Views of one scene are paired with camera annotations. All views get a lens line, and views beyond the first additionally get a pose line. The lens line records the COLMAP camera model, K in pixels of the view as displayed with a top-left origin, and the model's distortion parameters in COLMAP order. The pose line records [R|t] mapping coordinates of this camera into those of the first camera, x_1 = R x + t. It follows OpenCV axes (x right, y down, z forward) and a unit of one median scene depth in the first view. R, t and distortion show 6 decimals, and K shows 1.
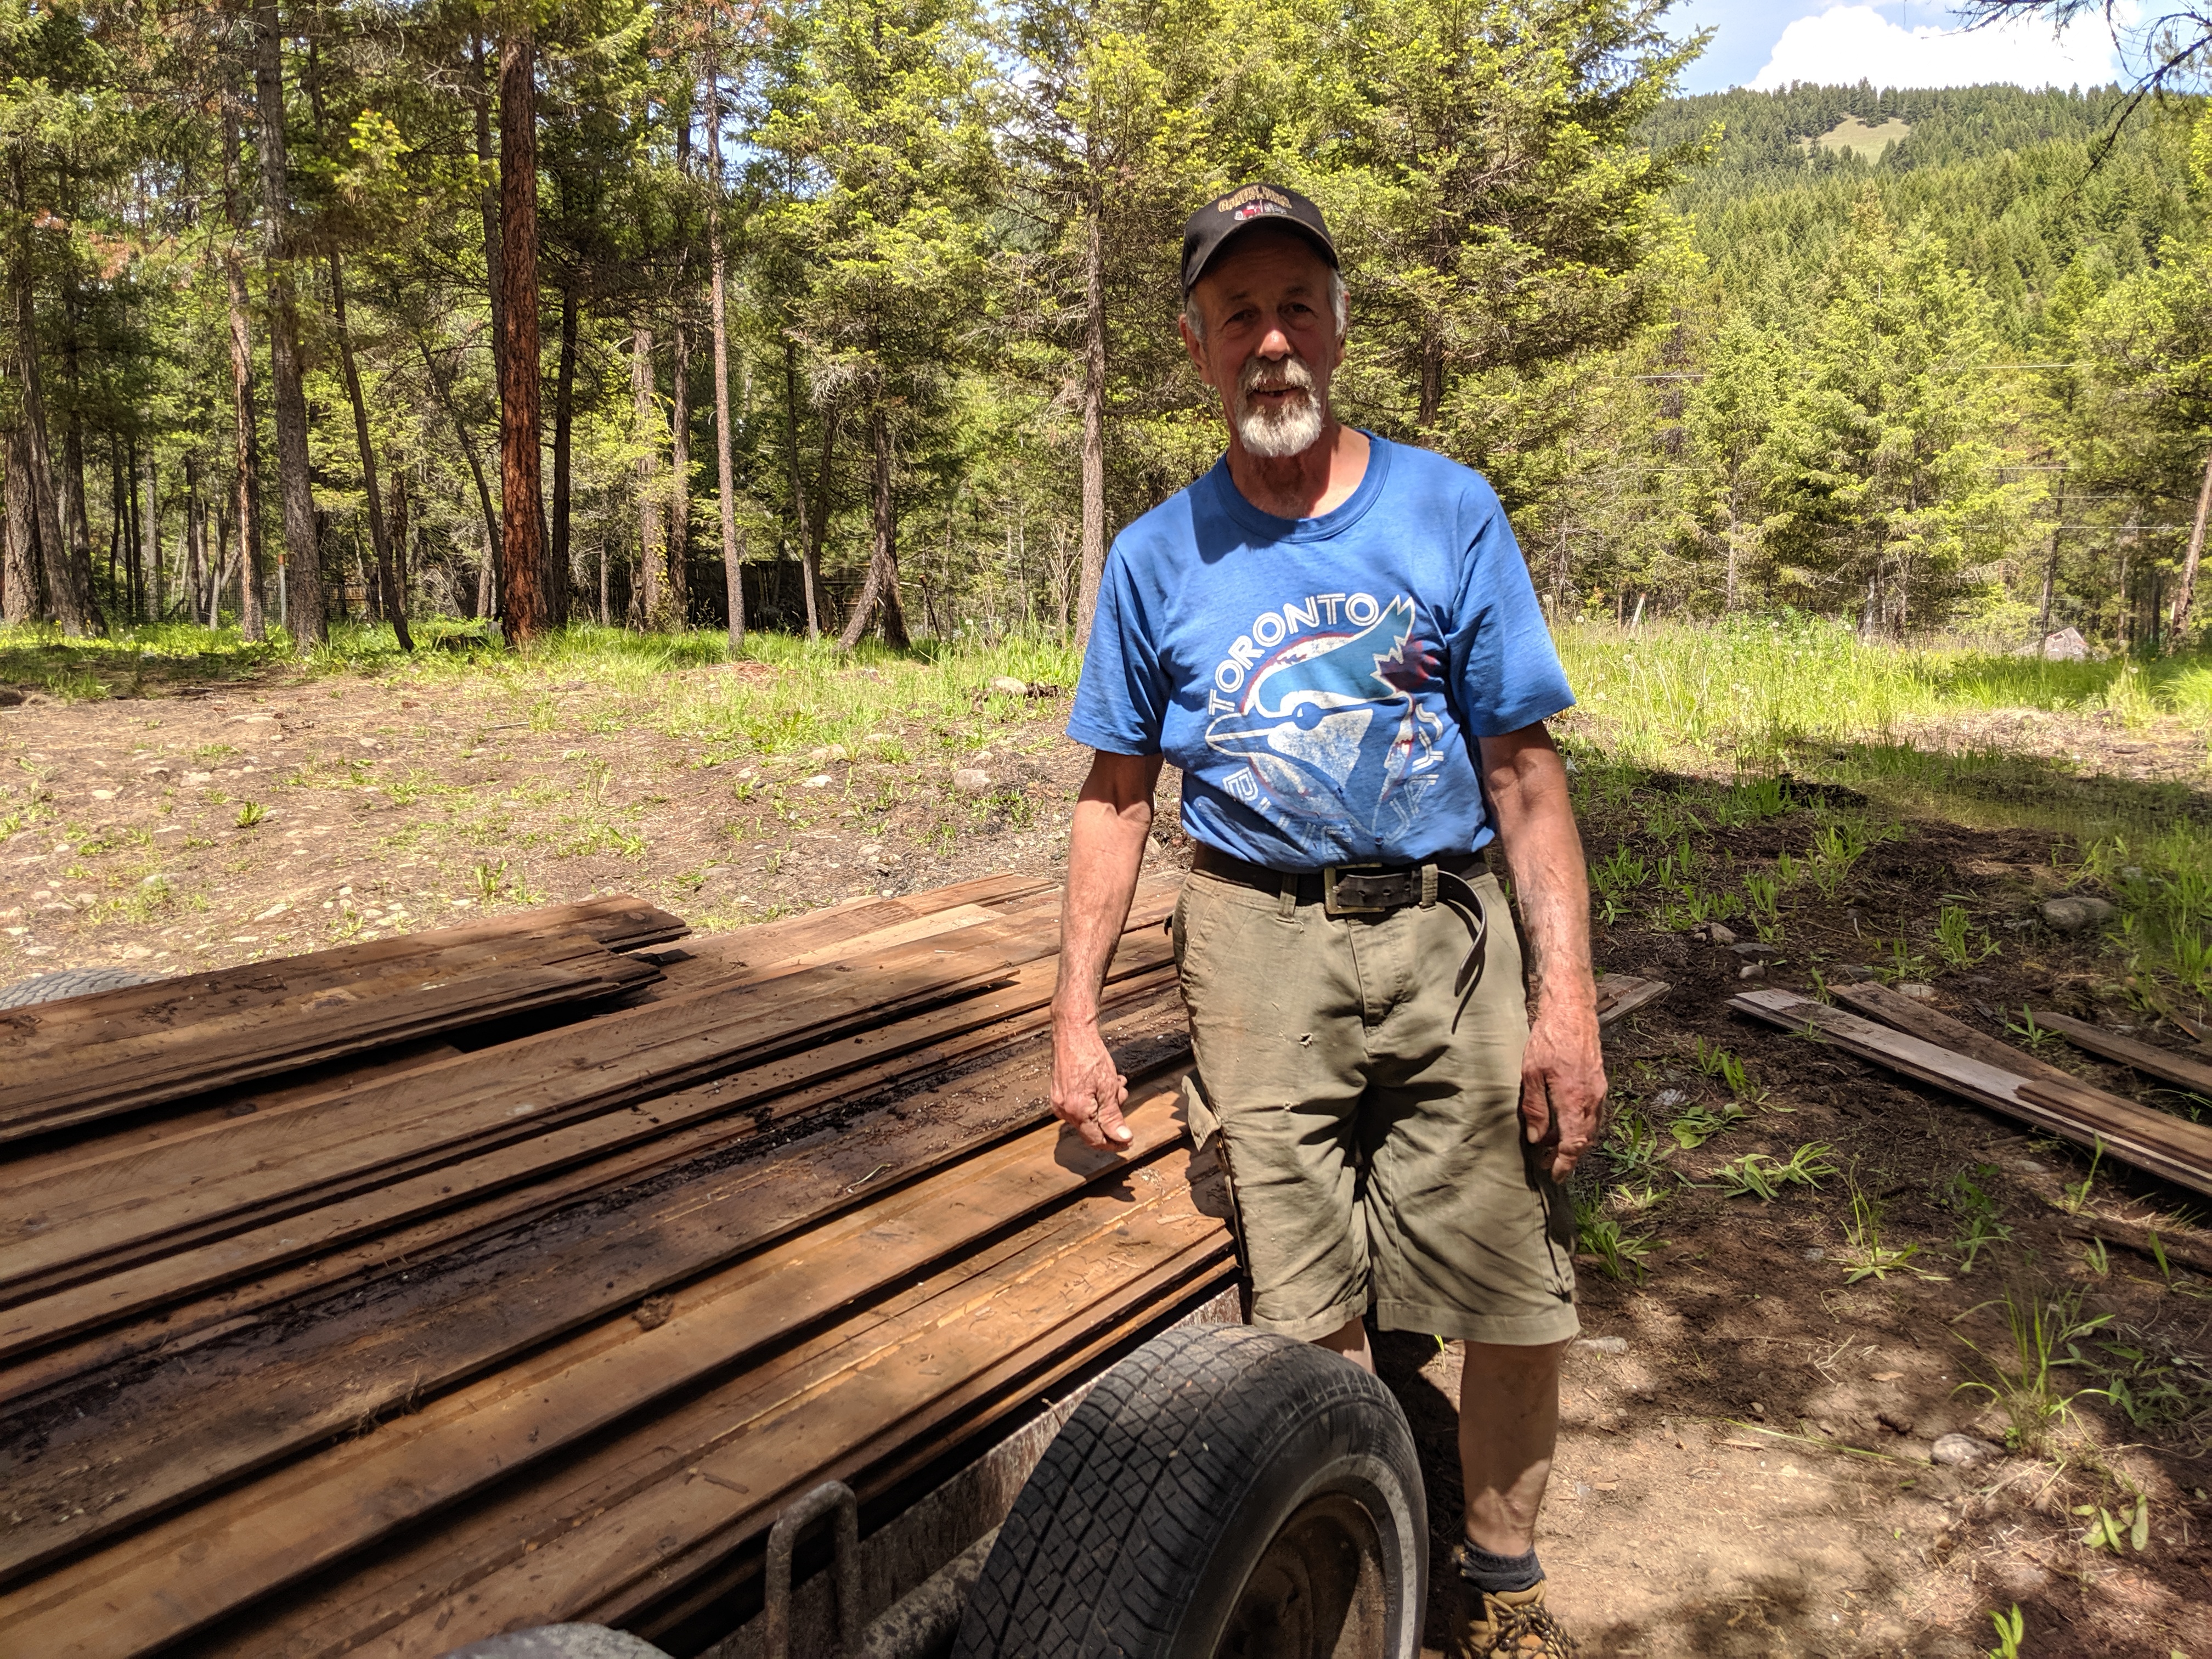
lens RADIAL K [[1699.3, 0, 1186.1], [0, 1699.3, 834.1], [0, 0, 1]] dist [0.005760, -0.084972]
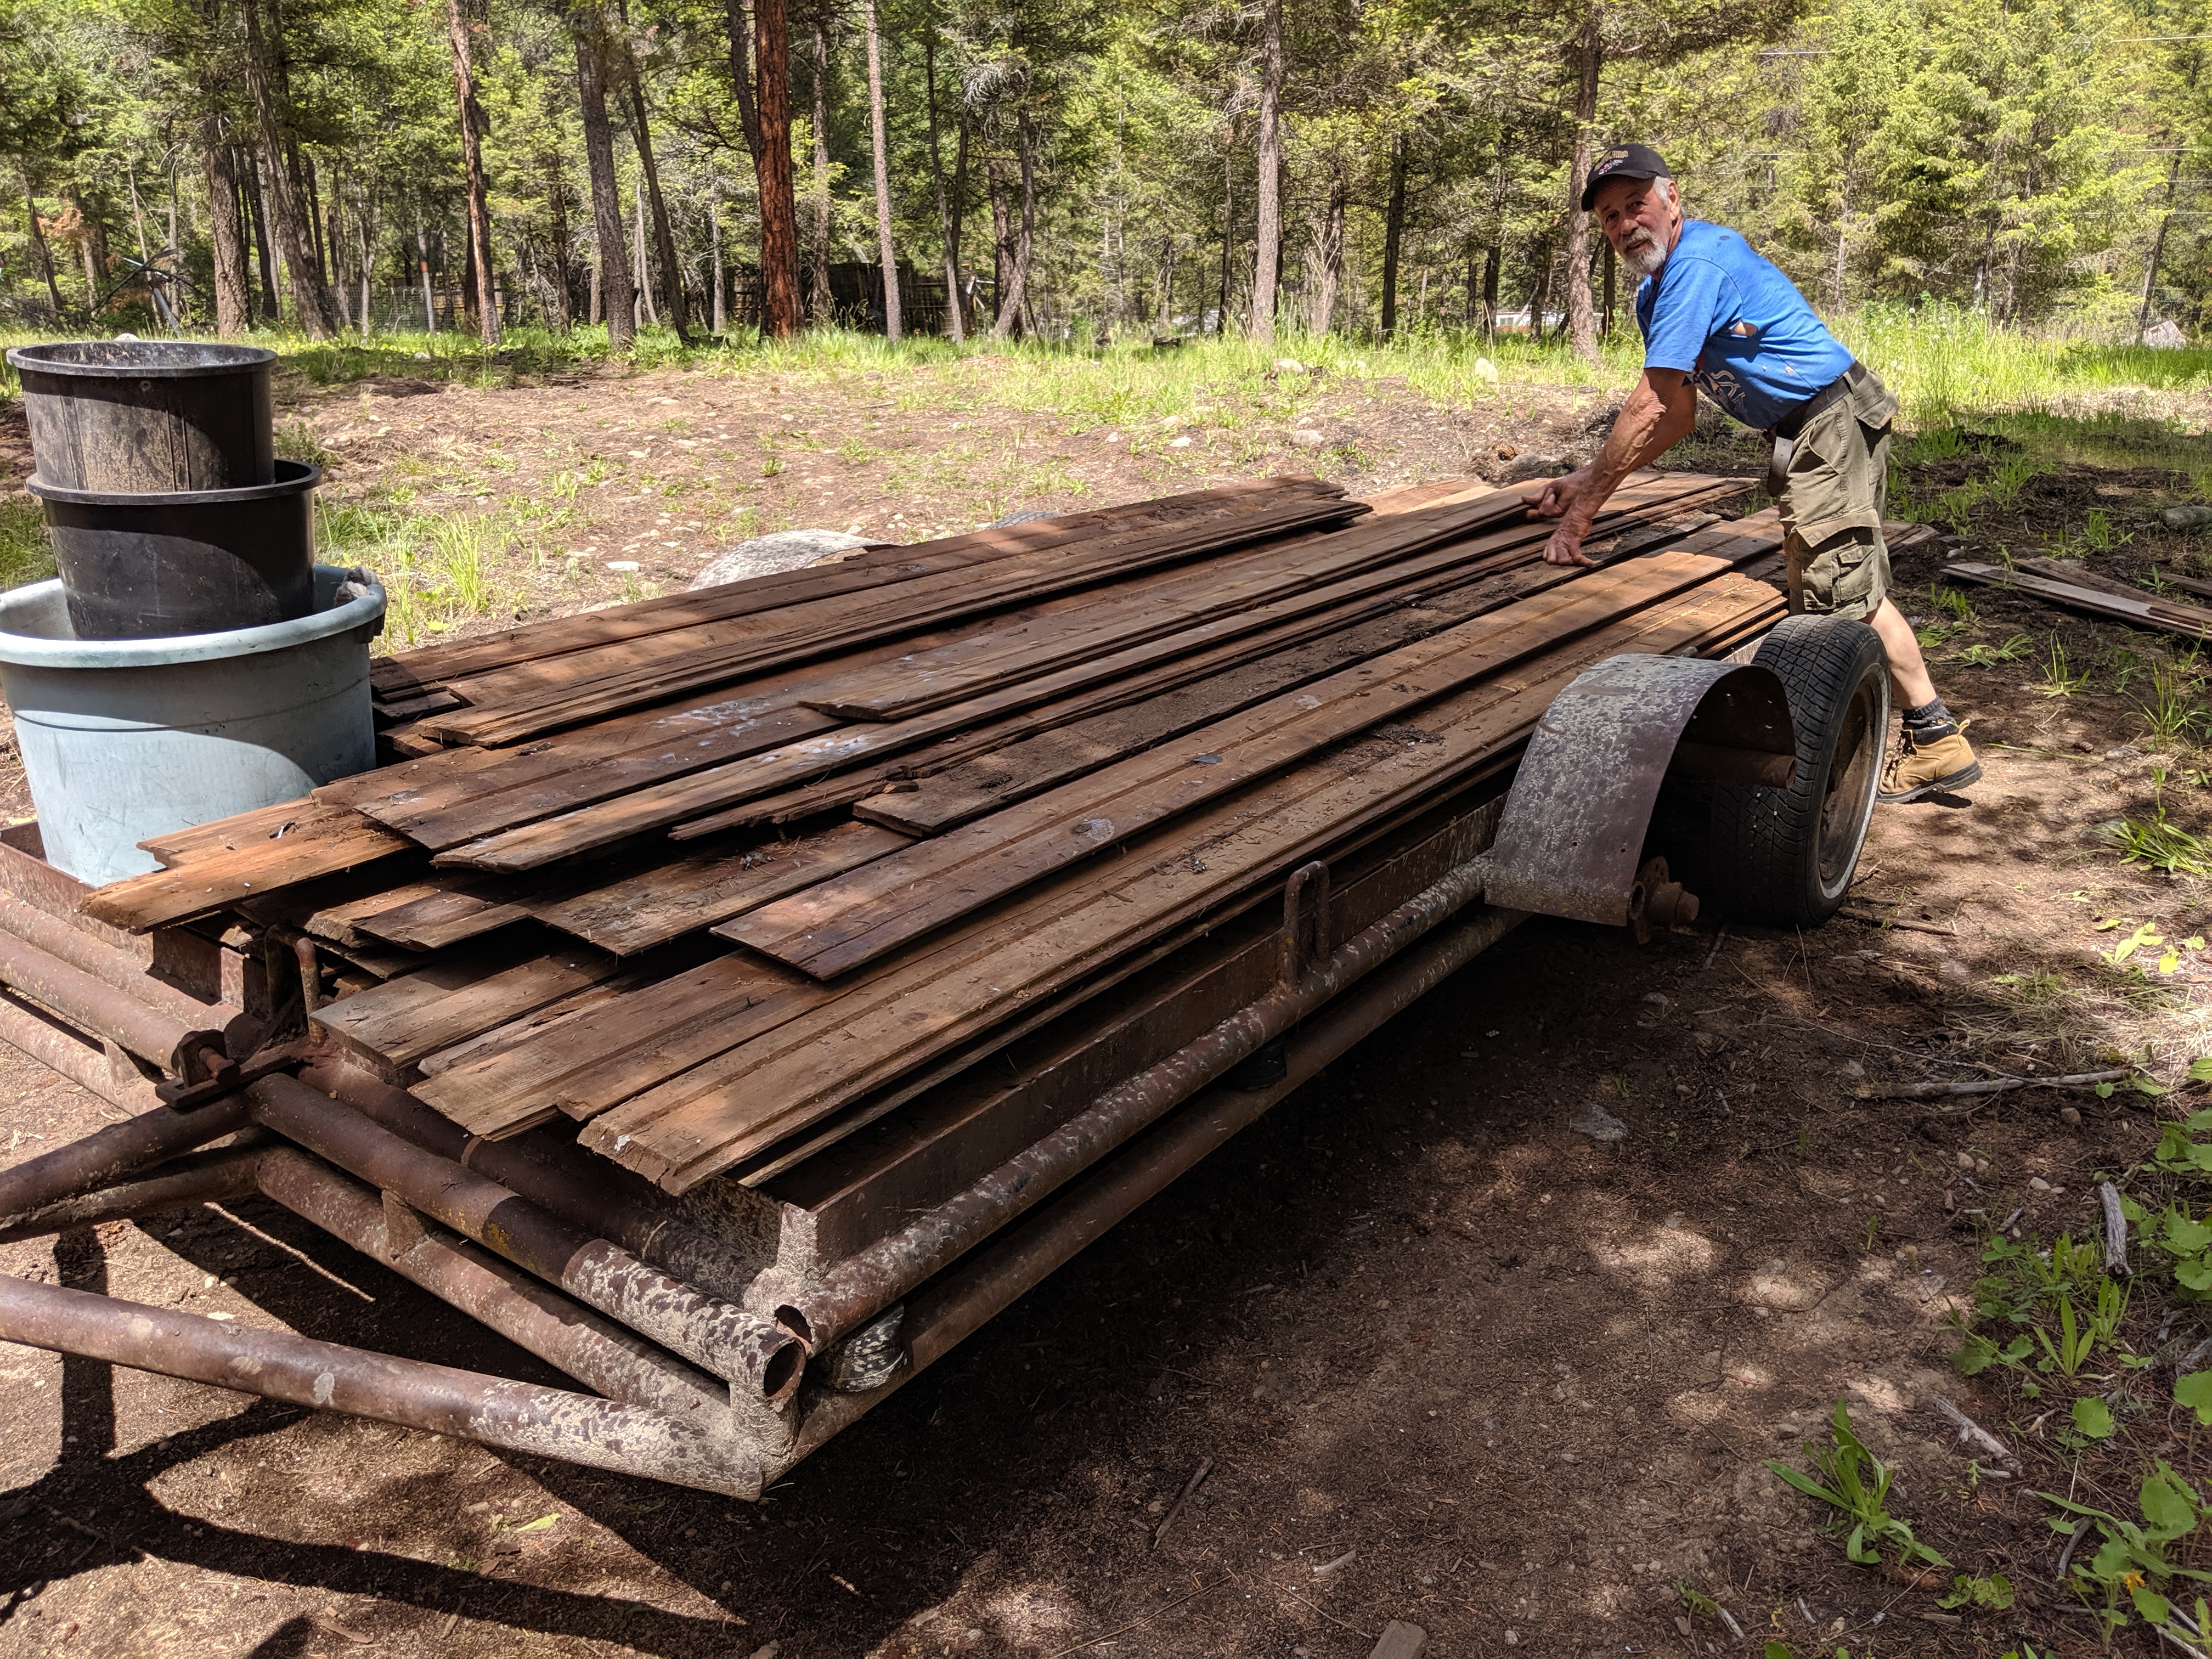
lens RADIAL K [[1774.7, 0, 1108.6], [0, 1774.7, 927.1], [0, 0, 1]] dist [-0.050325, 0.012211]
pose [[0.999093, -0.000548, -0.042580, -0.073076], [0.009144, 0.979354, 0.201946, 0.019975], [0.041590, -0.202152, 0.978471, -0.122611]]
